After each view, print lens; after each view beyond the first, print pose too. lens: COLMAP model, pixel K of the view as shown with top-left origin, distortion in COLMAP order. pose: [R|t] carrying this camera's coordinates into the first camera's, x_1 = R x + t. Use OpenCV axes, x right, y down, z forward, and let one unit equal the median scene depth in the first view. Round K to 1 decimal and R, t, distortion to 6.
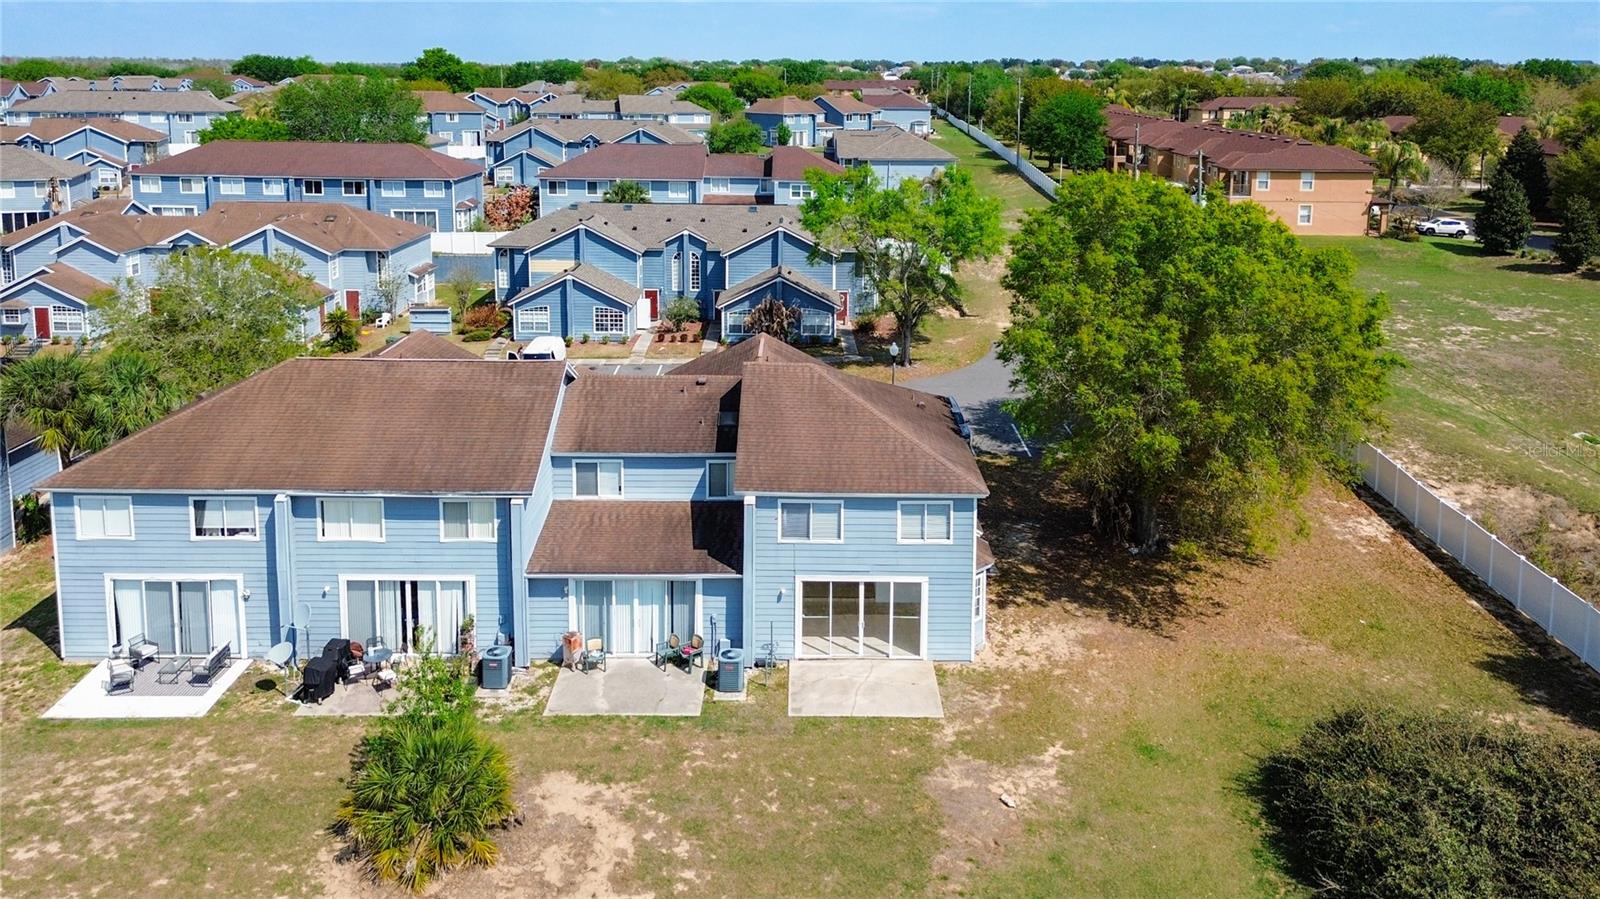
lens RADIAL K [[1169.2, 0, 800.6], [0, 1169.2, 267.9], [0, 0, 1]] dist [0.082631, -0.080859]
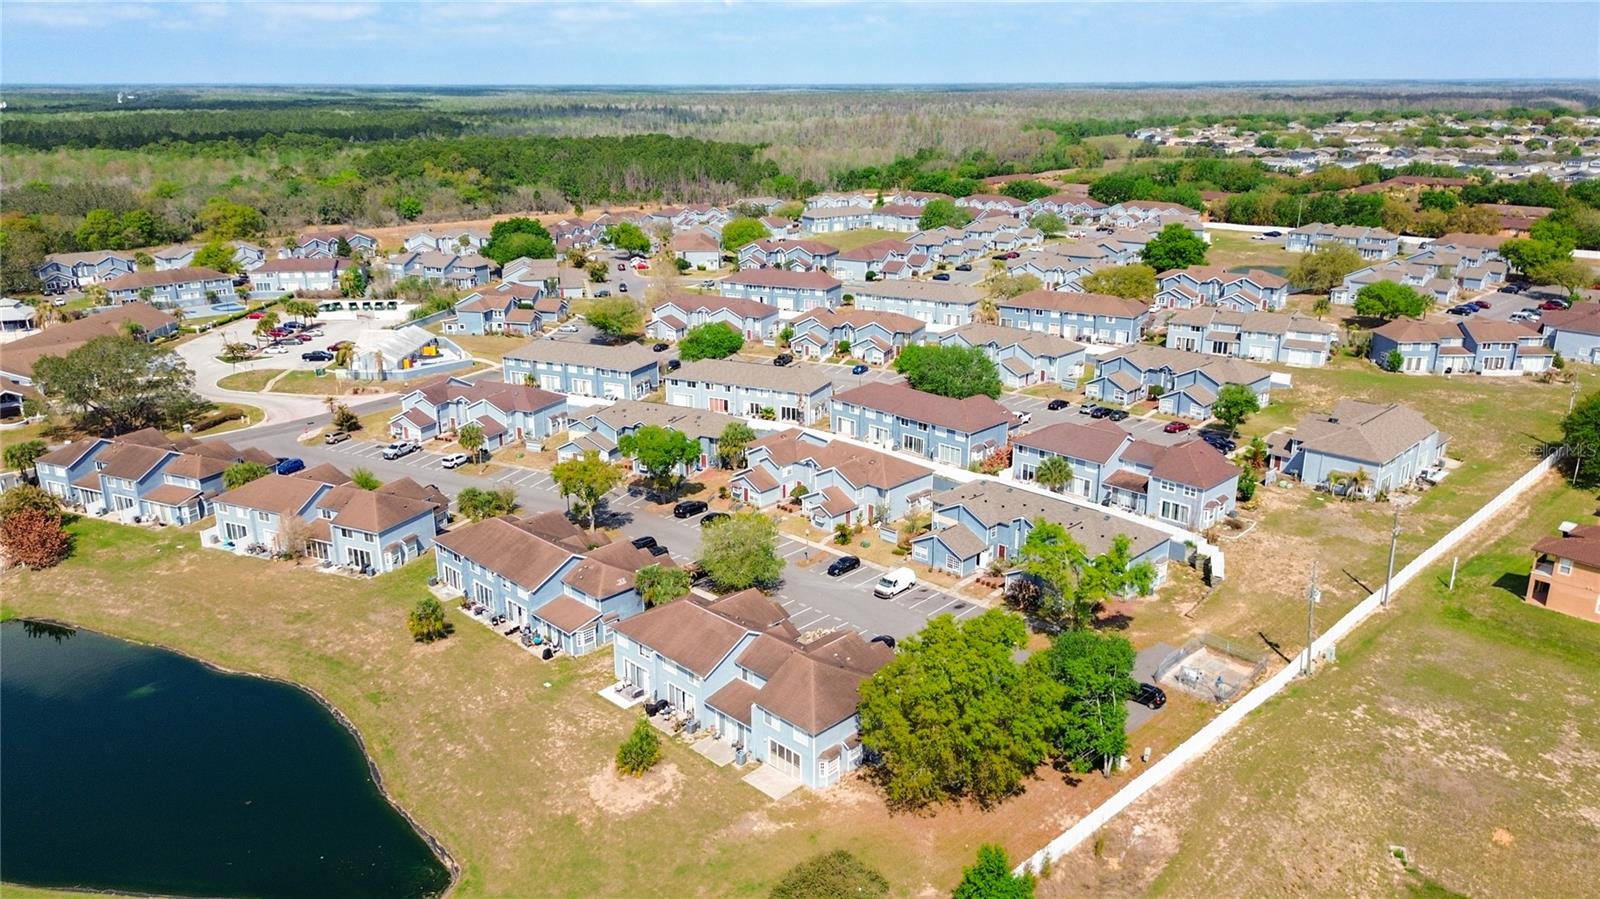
lens RADIAL K [[1133.5, 0, 796.9], [0, 1133.5, 456.1], [0, 0, 1]] dist [0.077522, -0.085109]
pose [[0.702580, 0.206603, -0.680953, 0.625251], [-0.097358, 0.975835, 0.195621, -0.331635], [0.704914, -0.071143, 0.705716, -0.295316]]
